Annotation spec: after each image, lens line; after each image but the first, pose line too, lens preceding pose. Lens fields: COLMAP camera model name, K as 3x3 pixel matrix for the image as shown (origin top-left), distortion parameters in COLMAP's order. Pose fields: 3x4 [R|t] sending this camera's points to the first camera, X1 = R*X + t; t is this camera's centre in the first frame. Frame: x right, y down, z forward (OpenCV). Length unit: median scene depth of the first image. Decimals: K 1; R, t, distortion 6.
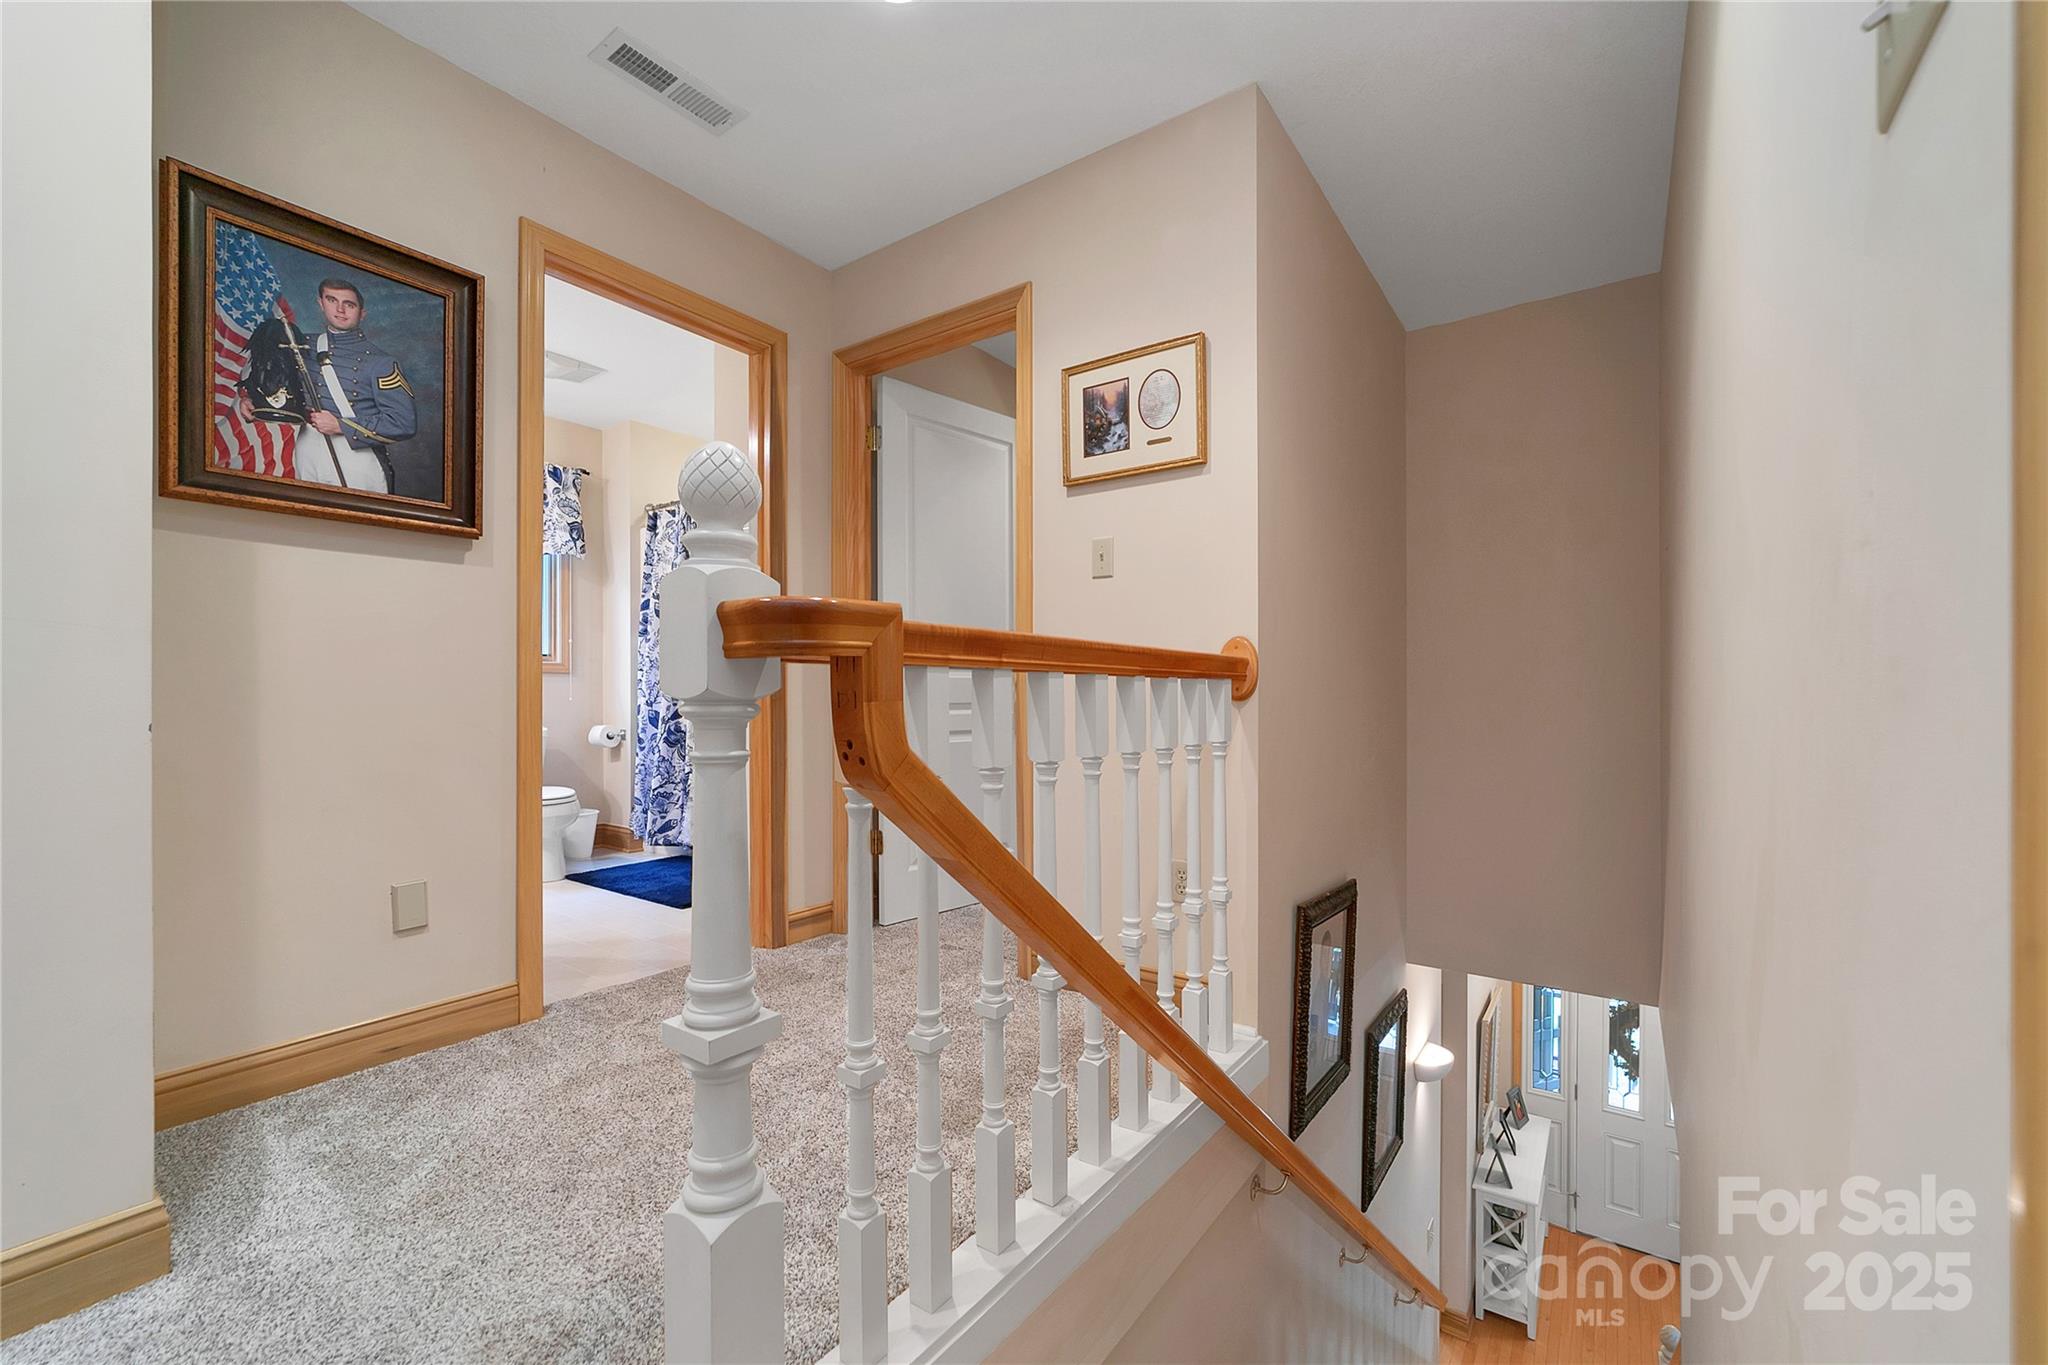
lens RADIAL K [[799.9, 0, 1009.2], [0, 799.9, 679.1], [0, 0, 1]] dist [-0.013926, 0.005245]
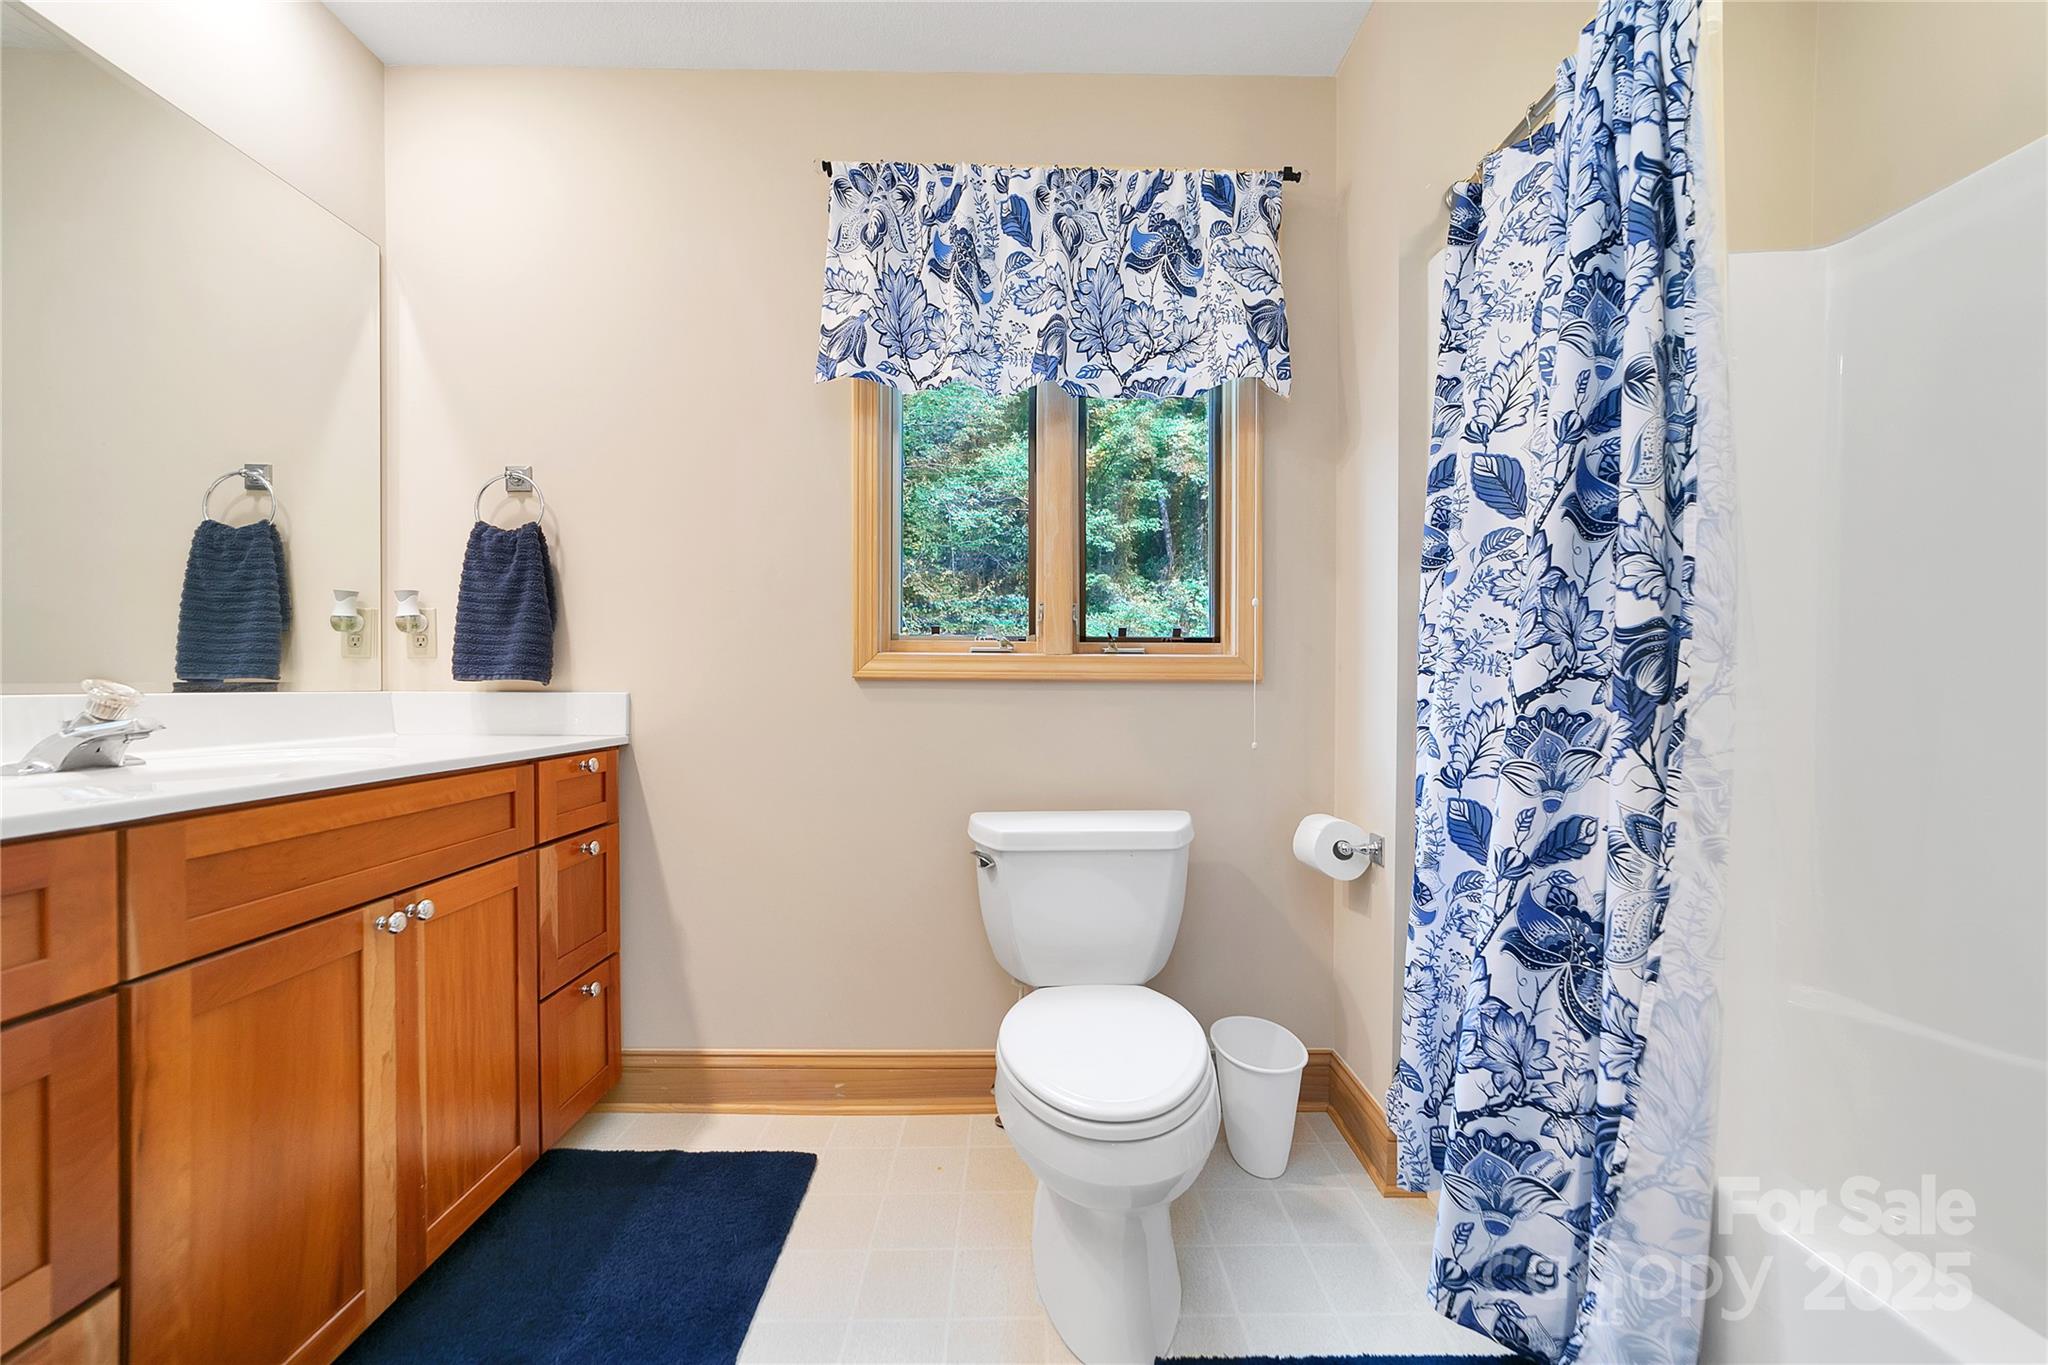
lens RADIAL K [[791.2, 0, 1039.2], [0, 791.2, 691.2], [0, 0, 1]] dist [-0.015269, 0.007040]
pose [[0.609542, 0.011522, -0.792670, -0.303429], [-0.004670, 0.999929, 0.010944, -0.005871], [0.792740, -0.002968, 0.609553, 0.679841]]
